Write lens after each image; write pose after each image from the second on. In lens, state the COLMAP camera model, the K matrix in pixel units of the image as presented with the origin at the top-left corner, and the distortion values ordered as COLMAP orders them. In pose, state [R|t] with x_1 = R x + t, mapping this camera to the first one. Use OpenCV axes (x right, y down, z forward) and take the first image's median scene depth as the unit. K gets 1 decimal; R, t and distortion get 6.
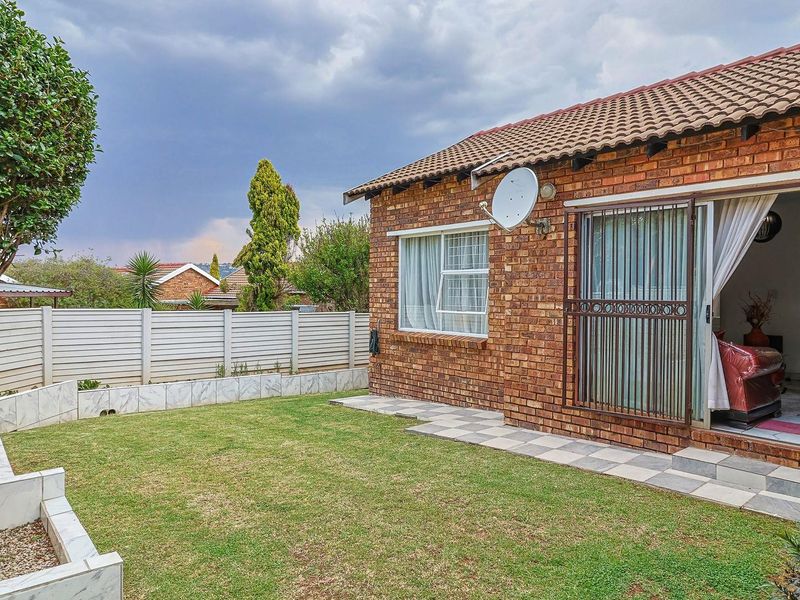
lens RADIAL K [[550.1, 0, 411.2], [0, 550.1, 297.1], [0, 0, 1]] dist [0.006319, -0.003680]
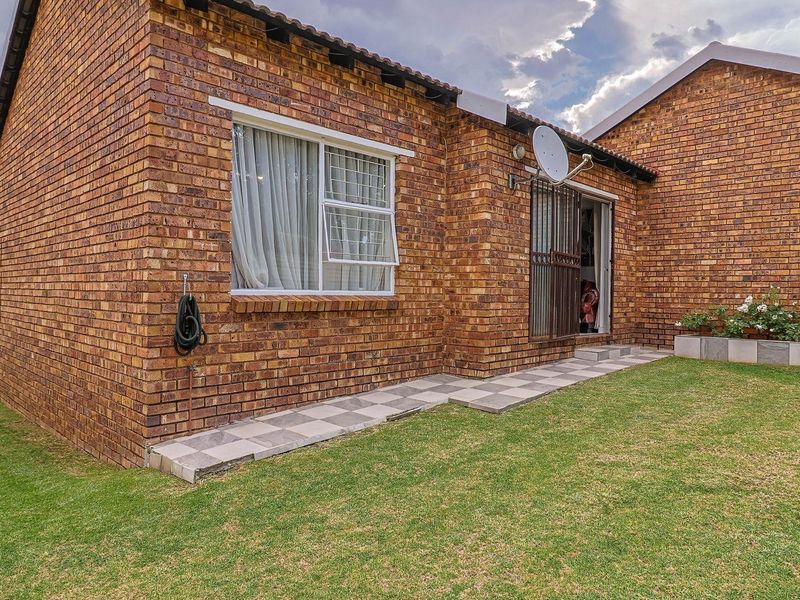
lens RADIAL K [[550.1, 0, 411.2], [0, 550.1, 297.1], [0, 0, 1]] dist [0.006319, -0.003680]
pose [[-0.075903, -0.016746, 0.996975, -0.646032], [-0.002621, 0.999859, 0.016594, 0.061874], [-0.997112, -0.001354, -0.075936, 1.004619]]
